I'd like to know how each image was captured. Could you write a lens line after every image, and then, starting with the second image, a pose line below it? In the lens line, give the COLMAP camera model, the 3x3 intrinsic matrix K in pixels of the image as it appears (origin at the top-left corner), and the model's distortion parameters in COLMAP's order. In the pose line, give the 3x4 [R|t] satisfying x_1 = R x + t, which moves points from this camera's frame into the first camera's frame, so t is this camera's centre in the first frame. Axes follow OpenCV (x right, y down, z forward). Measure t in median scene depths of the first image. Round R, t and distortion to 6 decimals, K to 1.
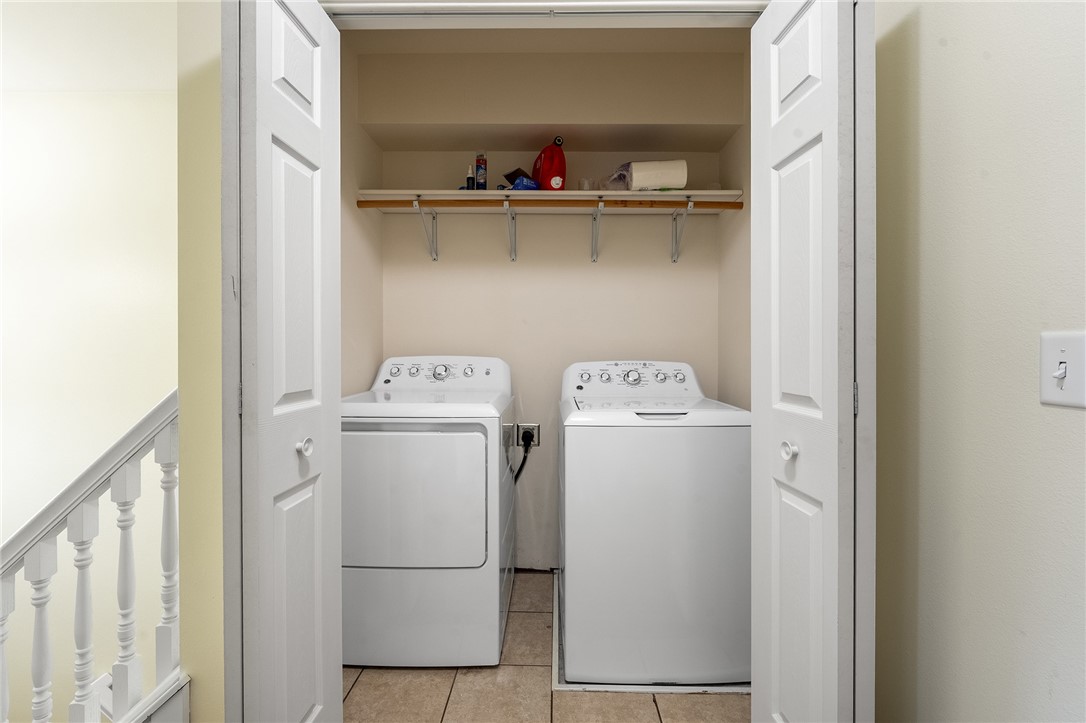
lens RADIAL K [[464.9, 0, 546.1], [0, 464.9, 352.2], [0, 0, 1]] dist [0.003749, -0.001288]
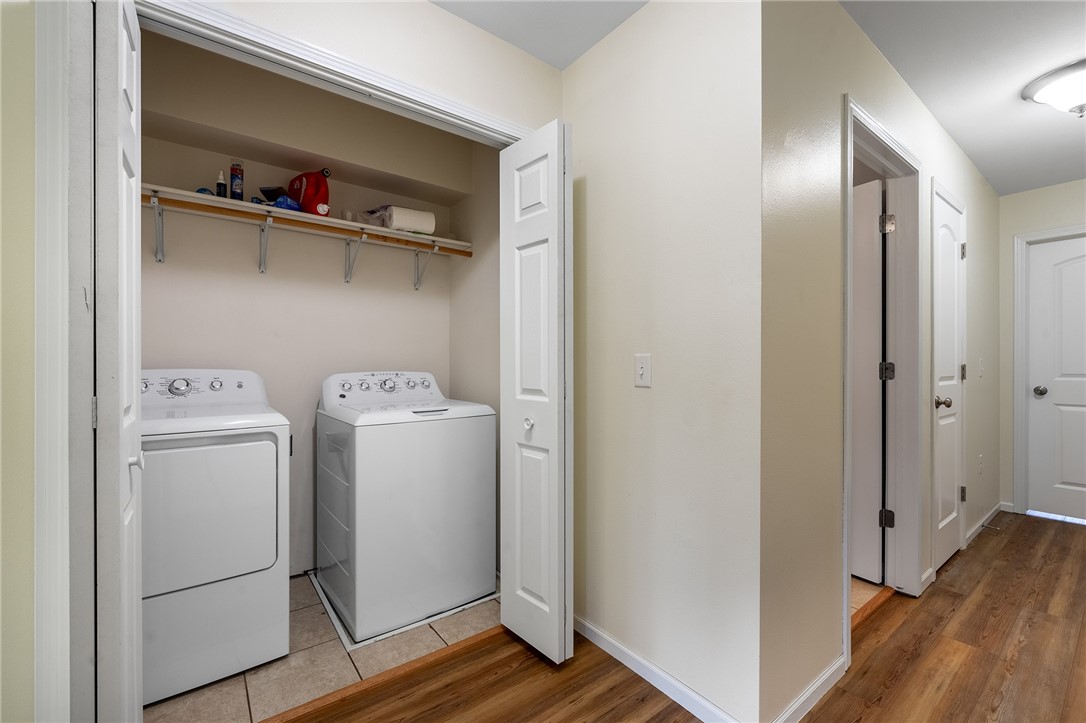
lens RADIAL K [[464.9, 0, 542.0], [0, 464.9, 363.3], [0, 0, 1]] dist [0.003749, -0.001288]
pose [[0.780042, -0.003212, 0.625719, -0.298450], [0.004149, 0.999991, -0.000039, -0.000707], [-0.625713, 0.002627, 0.780049, -0.199871]]
